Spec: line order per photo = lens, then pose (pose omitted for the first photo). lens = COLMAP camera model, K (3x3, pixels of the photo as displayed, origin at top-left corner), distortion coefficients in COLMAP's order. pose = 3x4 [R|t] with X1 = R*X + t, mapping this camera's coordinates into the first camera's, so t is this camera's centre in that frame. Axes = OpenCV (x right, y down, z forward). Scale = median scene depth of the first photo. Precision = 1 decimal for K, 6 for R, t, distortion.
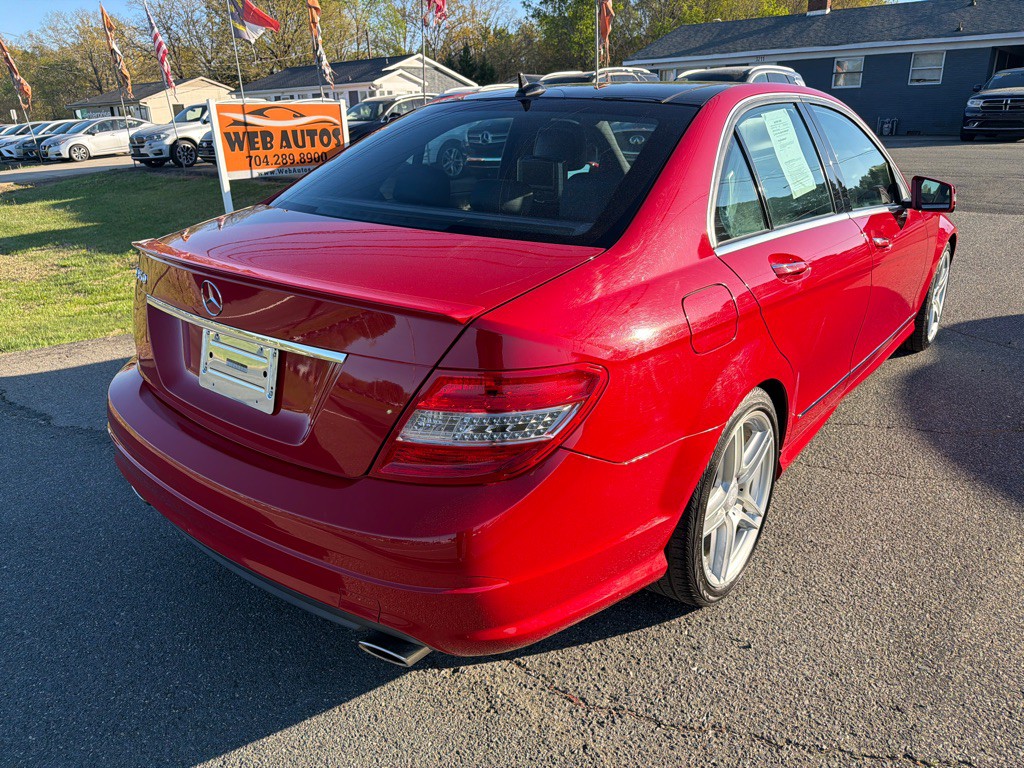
lens RADIAL K [[738.6, 0, 513.5], [0, 738.6, 374.1], [0, 0, 1]] dist [0.010126, -0.022141]
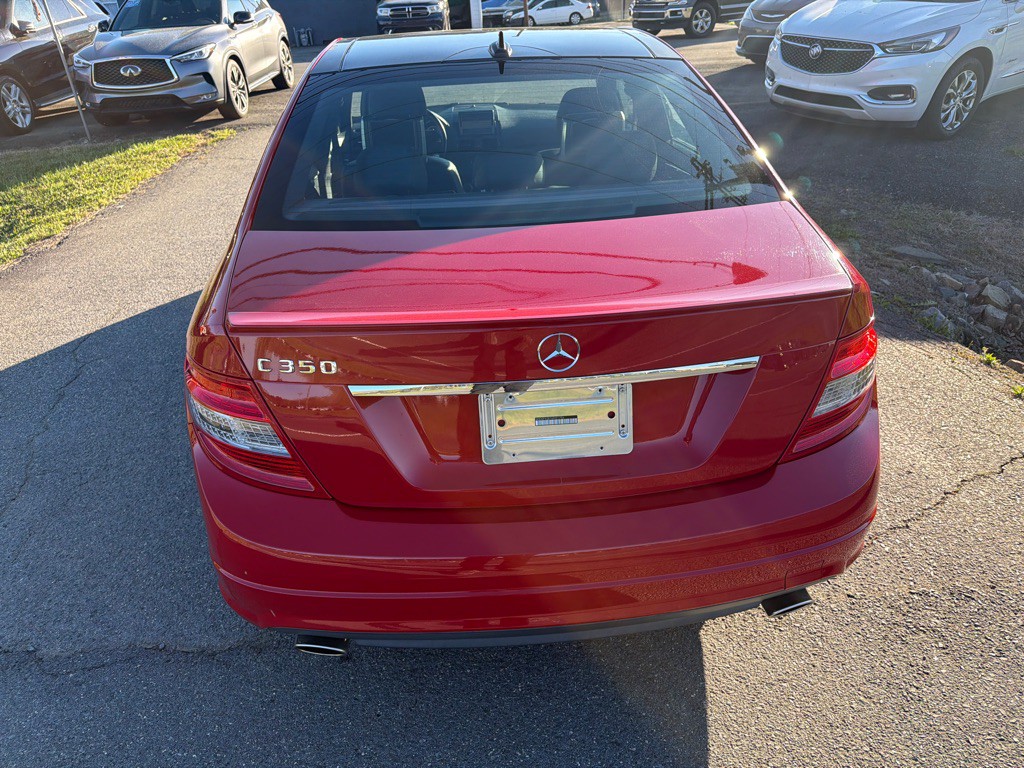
lens RADIAL K [[738.6, 0, 512.8], [0, 738.6, 384.3], [0, 0, 1]] dist [0.010126, -0.022141]
pose [[0.708734, -0.336939, 0.619813, -0.717192], [0.260967, 0.941468, 0.213389, -0.190667], [-0.655433, 0.010515, 0.755180, 0.306077]]
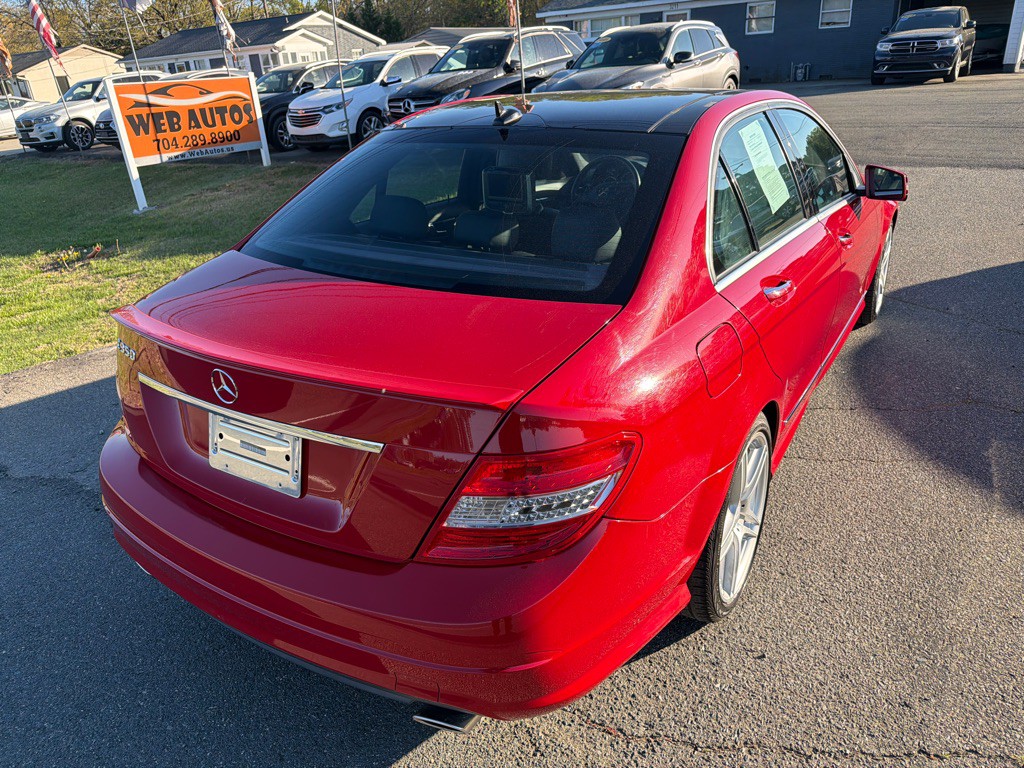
lens RADIAL K [[738.6, 0, 512.8], [0, 738.6, 389.4], [0, 0, 1]] dist [0.010126, -0.022141]
pose [[0.992674, -0.081310, 0.089367, -0.090143], [0.074145, 0.993971, 0.080770, -0.110024], [-0.095395, -0.073552, 0.992718, 0.006620]]
